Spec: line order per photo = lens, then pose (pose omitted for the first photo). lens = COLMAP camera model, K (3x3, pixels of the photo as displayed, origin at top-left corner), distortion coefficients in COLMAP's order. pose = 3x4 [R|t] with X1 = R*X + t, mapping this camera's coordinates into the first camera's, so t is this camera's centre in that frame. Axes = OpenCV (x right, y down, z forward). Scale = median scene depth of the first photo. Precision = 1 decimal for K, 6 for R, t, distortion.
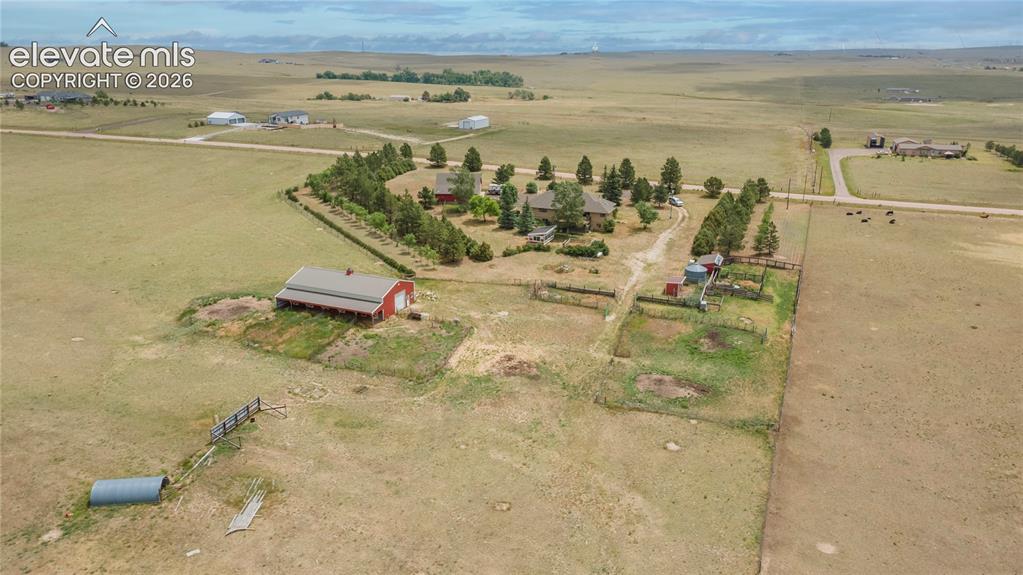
lens RADIAL K [[764.6, 0, 511.5], [0, 764.6, 287.5], [0, 0, 1]] dist [0.049226, 0.002891]
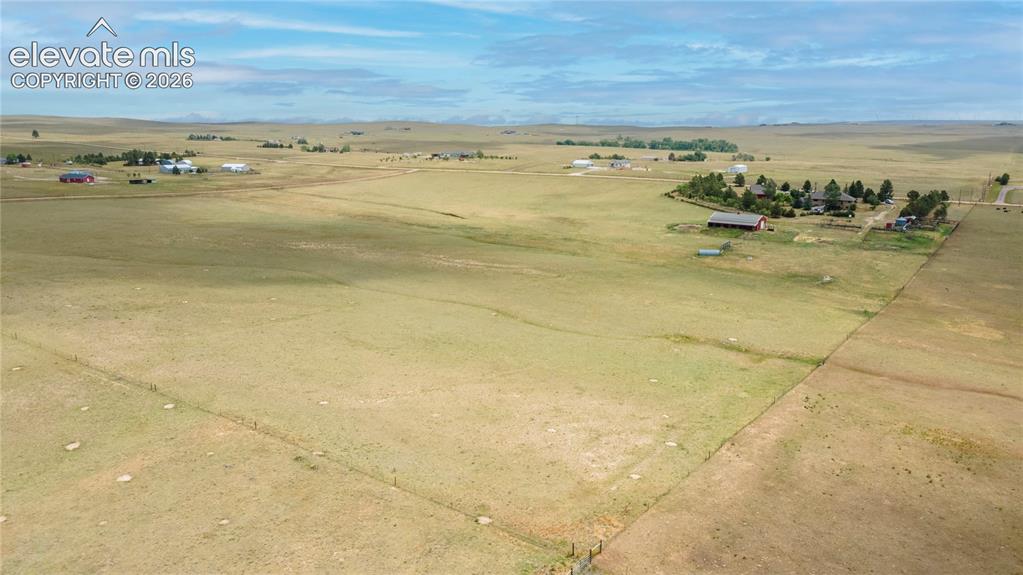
lens RADIAL K [[764.6, 0, 511.5], [0, 764.6, 287.5], [0, 0, 1]] dist [0.049226, 0.002891]
pose [[0.972714, 0.048867, -0.226803, -0.273877], [-0.068495, 0.994479, -0.079493, 0.352269], [0.221666, 0.092859, 0.970691, -1.136426]]
